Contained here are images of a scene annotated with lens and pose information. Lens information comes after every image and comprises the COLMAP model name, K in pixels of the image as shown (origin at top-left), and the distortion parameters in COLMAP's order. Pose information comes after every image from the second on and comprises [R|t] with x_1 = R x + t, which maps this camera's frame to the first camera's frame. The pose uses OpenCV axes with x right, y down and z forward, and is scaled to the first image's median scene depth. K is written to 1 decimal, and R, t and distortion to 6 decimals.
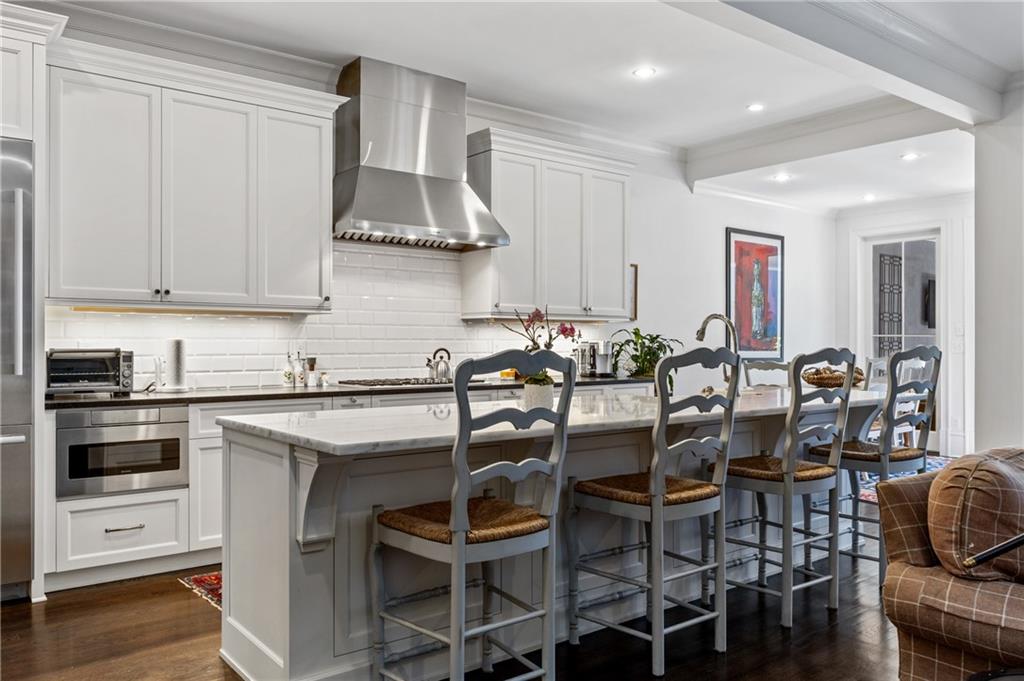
lens RADIAL K [[779.9, 0, 511.2], [0, 779.9, 343.9], [0, 0, 1]] dist [0.009347, -0.001614]
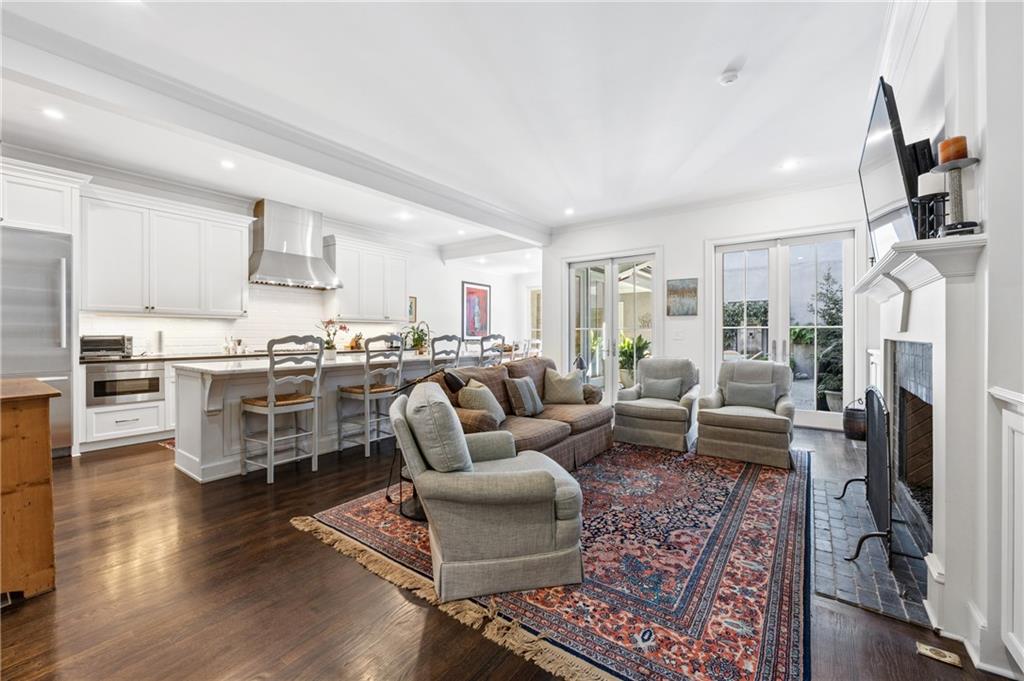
lens RADIAL K [[405.6, 0, 512.8], [0, 405.6, 335.8], [0, 0, 1]] dist [0.001915, 0.000590]
pose [[0.961038, 0.000530, 0.276417, 0.191172], [-0.002536, 0.999973, 0.006901, -0.001636], [-0.276406, -0.007333, 0.961013, -0.321359]]
